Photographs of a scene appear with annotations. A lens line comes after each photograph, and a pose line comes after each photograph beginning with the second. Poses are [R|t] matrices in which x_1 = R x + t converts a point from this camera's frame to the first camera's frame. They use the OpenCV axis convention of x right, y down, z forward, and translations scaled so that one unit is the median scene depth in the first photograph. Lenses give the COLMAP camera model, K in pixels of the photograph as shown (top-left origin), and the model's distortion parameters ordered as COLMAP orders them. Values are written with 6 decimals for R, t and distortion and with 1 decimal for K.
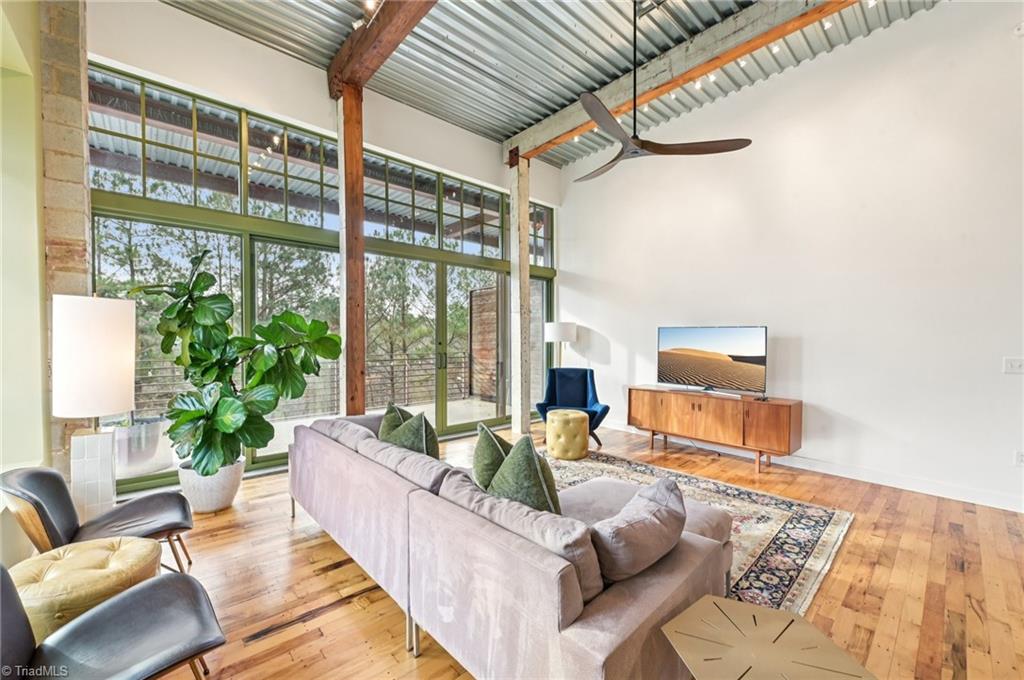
lens RADIAL K [[410.4, 0, 517.1], [0, 410.4, 333.5], [0, 0, 1]] dist [-0.002536, -0.004740]
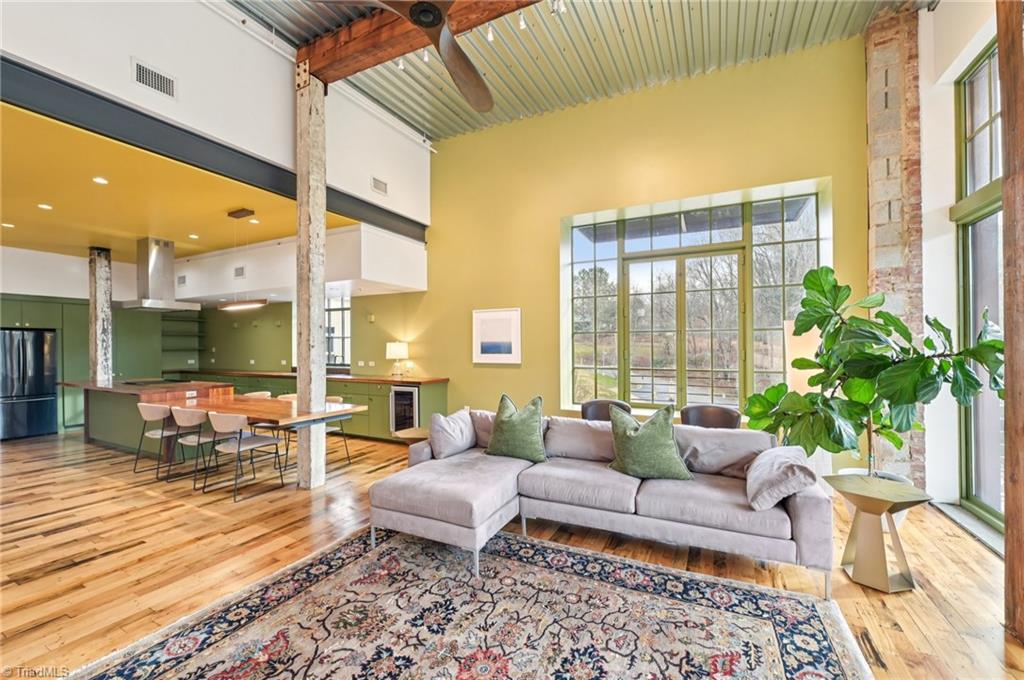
lens RADIAL K [[413.1, 0, 513.6], [0, 413.1, 345.4], [0, 0, 1]] dist [0.000678, -0.003739]
pose [[-0.936562, -0.000462, -0.350503, 0.385456], [0.001735, 0.999981, -0.005954, 0.017117], [0.350499, -0.006185, -0.936543, 1.623252]]
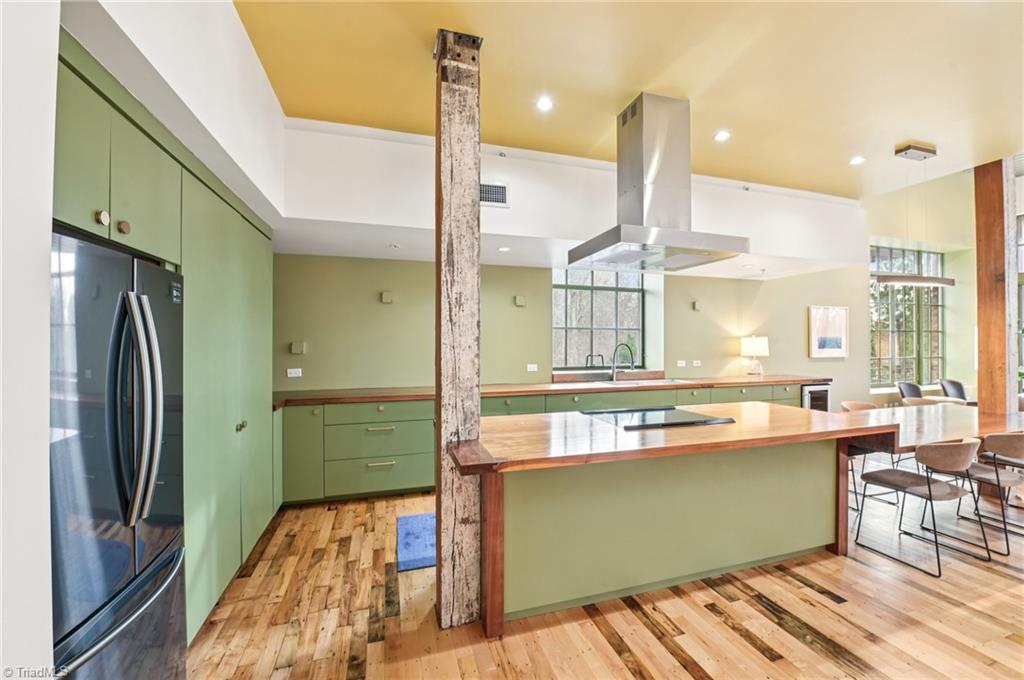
lens RADIAL K [[410.4, 0, 517.1], [0, 410.4, 333.5], [0, 0, 1]] dist [-0.002536, -0.004740]
pose [[-0.417840, -0.026045, -0.908147, 2.090708], [0.003147, 0.999542, -0.030114, 0.025099], [0.908515, -0.015441, -0.417566, -0.535234]]
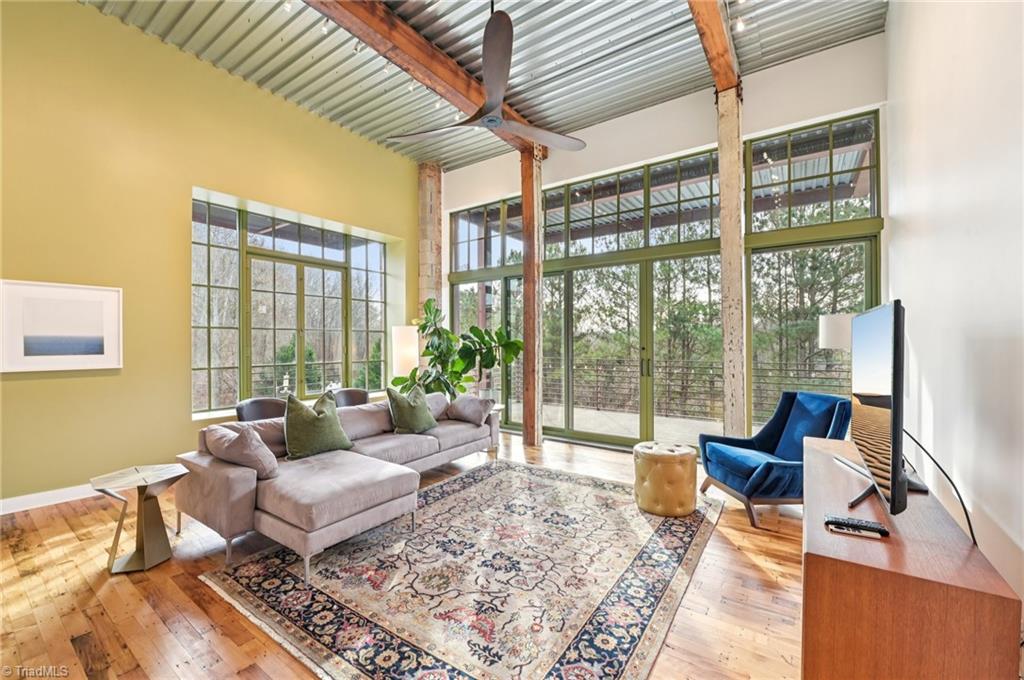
lens RADIAL K [[415.0, 0, 512.0], [0, 415.0, 340.0], [0, 0, 1]] dist [-0.020793, -0.000643]
pose [[0.211471, -0.009427, -0.977339, 1.148110], [0.007125, 0.999942, -0.008103, 0.018839], [0.977358, -0.005250, 0.211526, 0.895886]]
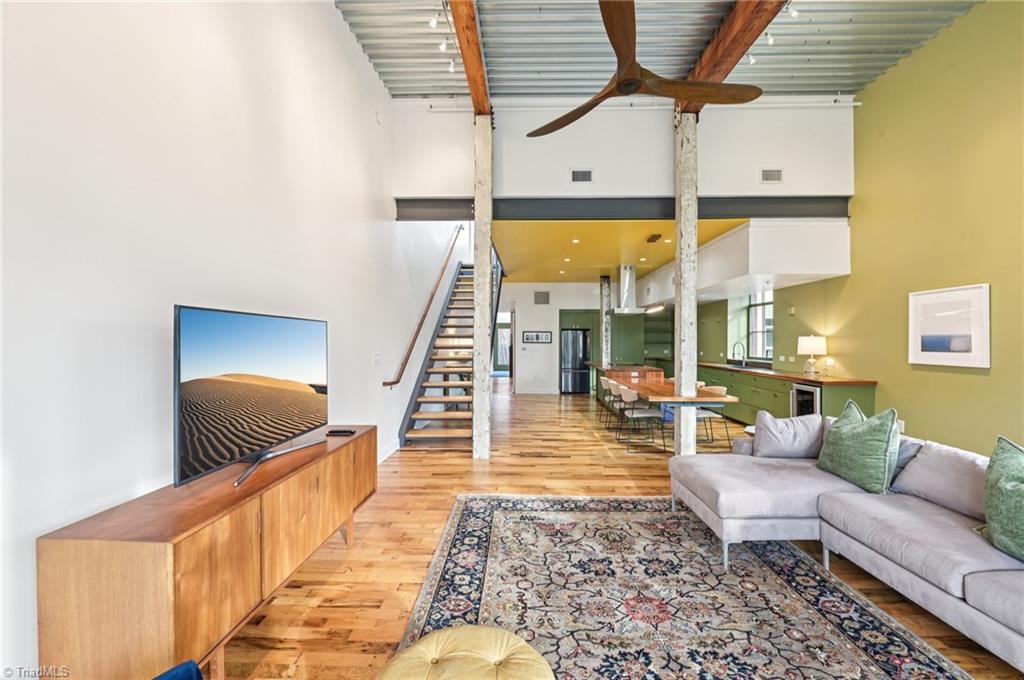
lens RADIAL K [[410.4, 0, 517.1], [0, 410.4, 333.5], [0, 0, 1]] dist [-0.002536, -0.004740]
pose [[-0.721634, 0.007174, 0.692238, -0.077167], [-0.006253, 0.999838, -0.016880, 0.015580], [-0.692247, -0.016510, -0.721472, 1.717721]]
